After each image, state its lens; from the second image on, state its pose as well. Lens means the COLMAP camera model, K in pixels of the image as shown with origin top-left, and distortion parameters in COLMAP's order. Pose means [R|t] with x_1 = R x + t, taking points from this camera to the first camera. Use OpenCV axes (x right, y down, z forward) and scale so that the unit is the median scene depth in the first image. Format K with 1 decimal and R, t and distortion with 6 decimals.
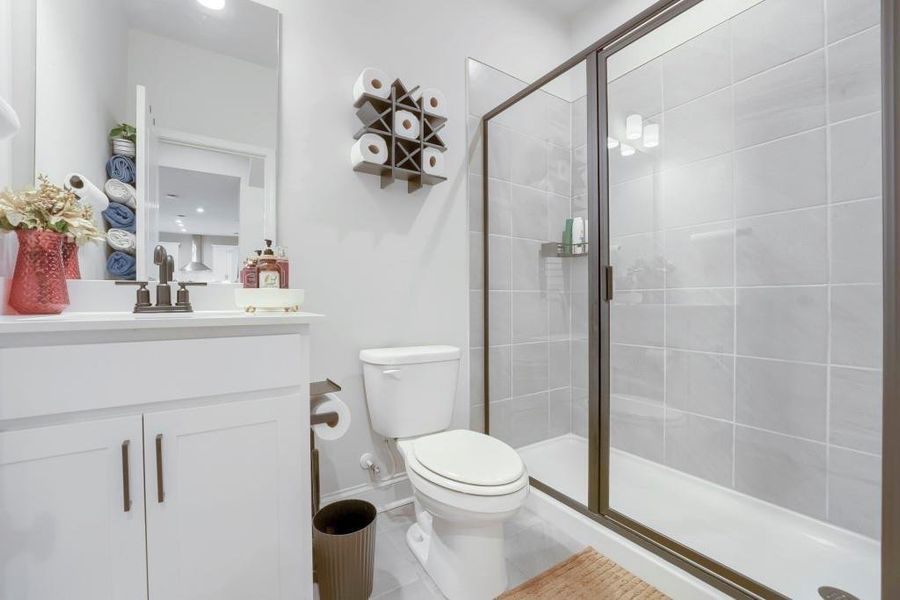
lens RADIAL K [[382.6, 0, 446.2], [0, 382.6, 298.4], [0, 0, 1]] dist [-0.008874, 0.000166]
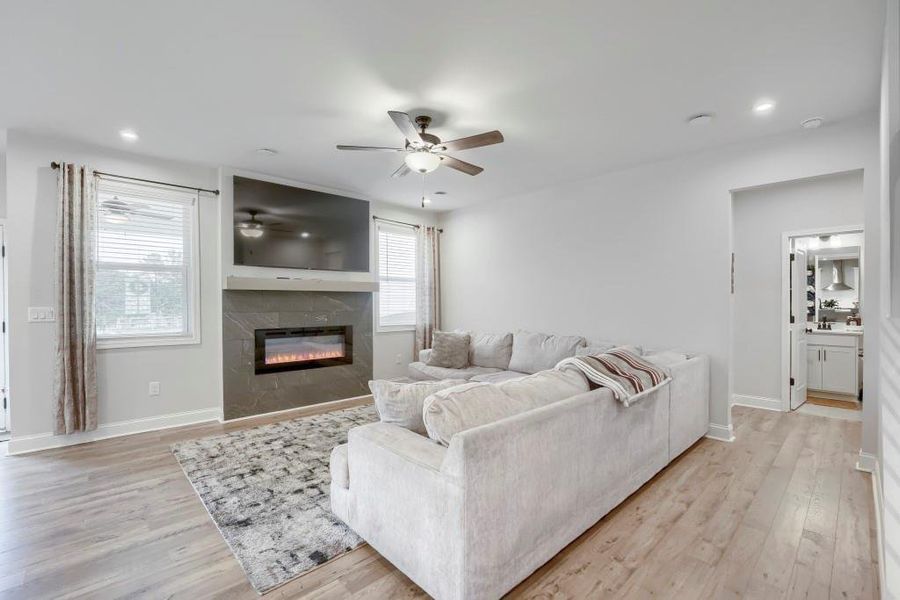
lens RADIAL K [[382.6, 0, 449.5], [0, 382.6, 297.6], [0, 0, 1]] dist [-0.008874, 0.000166]
pose [[0.187770, -0.014040, -0.982113, 2.619276], [-0.006778, 0.999856, -0.015589, -0.224474], [0.982190, 0.009584, 0.187648, -3.874326]]
